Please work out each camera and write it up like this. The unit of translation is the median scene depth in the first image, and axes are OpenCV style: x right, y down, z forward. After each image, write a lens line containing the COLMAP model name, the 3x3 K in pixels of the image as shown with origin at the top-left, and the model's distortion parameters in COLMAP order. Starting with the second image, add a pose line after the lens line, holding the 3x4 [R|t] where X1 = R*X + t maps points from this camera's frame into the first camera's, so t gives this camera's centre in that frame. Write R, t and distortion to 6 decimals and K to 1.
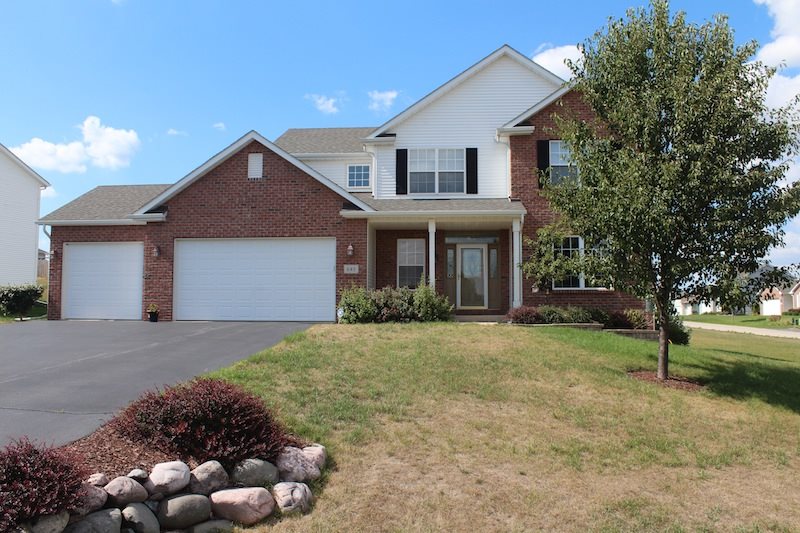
lens RADIAL K [[672.5, 0, 400.0], [0, 672.5, 266.5], [0, 0, 1]] dist [-0.147870, 0.126841]
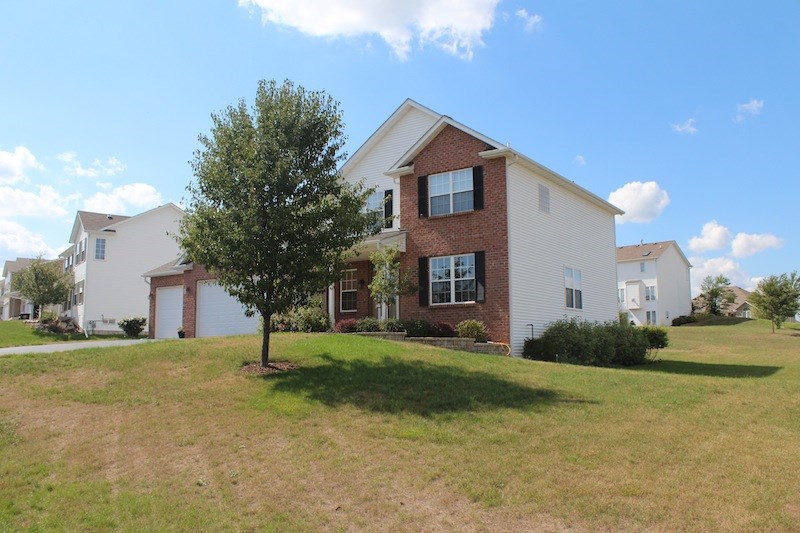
lens RADIAL K [[672.5, 0, 400.0], [0, 672.5, 266.5], [0, 0, 1]] dist [-0.147870, 0.126841]
pose [[0.847755, -0.073864, -0.525220, 0.782824], [0.045658, 0.996743, -0.066479, 0.042337], [0.528420, 0.032377, 0.848366, -0.003408]]
